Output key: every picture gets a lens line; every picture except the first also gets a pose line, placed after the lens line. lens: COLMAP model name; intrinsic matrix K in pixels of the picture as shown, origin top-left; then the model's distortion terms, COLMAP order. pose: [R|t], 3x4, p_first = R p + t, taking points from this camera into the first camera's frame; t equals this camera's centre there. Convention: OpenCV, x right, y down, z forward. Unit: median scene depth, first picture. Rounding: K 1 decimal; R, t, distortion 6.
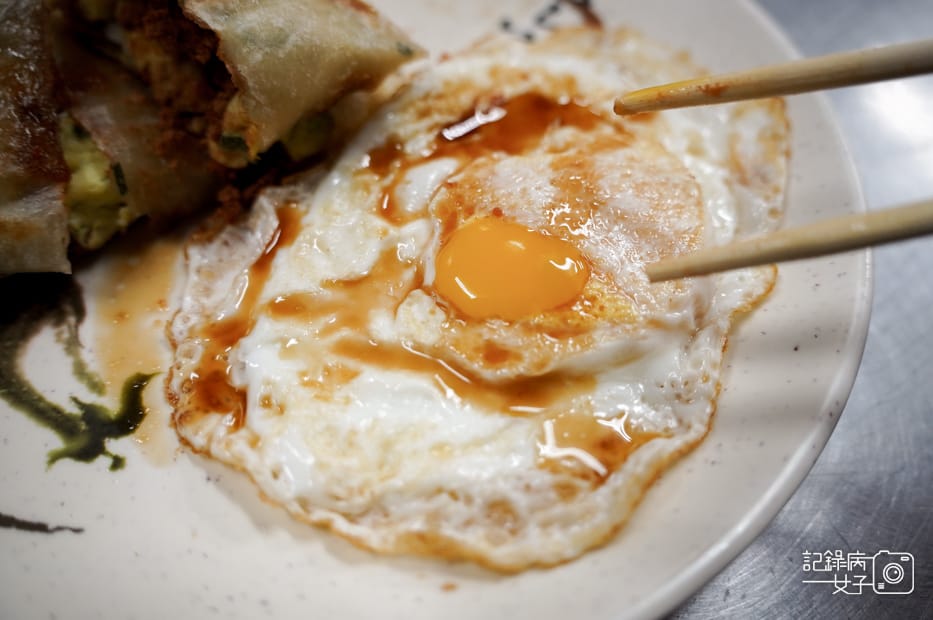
lens RADIAL K [[781.1, 0, 468.6], [0, 781.1, 311.9], [0, 0, 1]] dist [-0.125221, 0.053726]
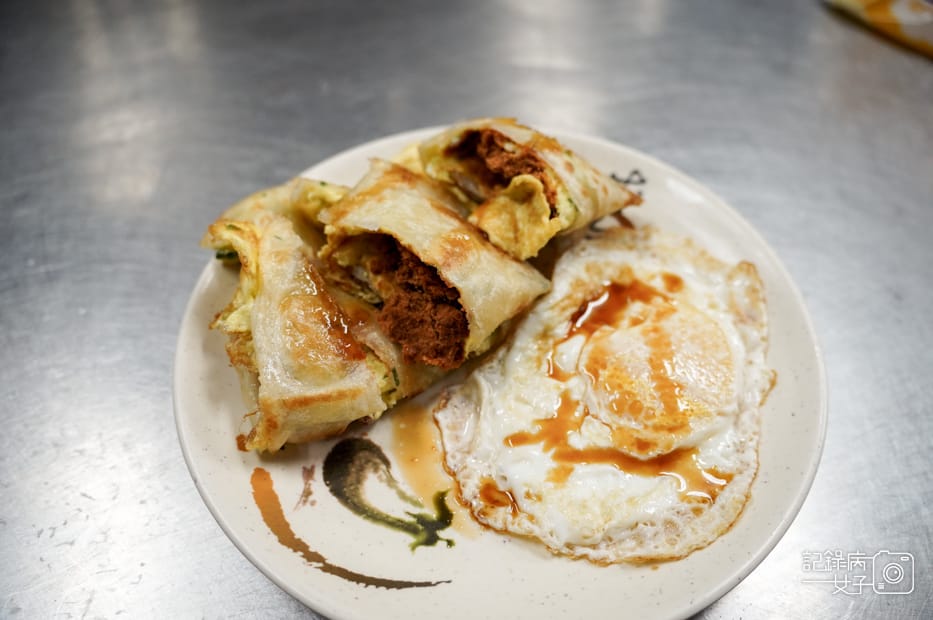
lens RADIAL K [[764.0, 0, 485.8], [0, 764.0, 321.6], [0, 0, 1]] dist [-0.157723, 0.060758]
pose [[0.983446, -0.145946, 0.107394, -0.470263], [0.154809, 0.984750, -0.079385, -0.147083], [-0.094170, 0.094696, 0.991042, -0.745996]]
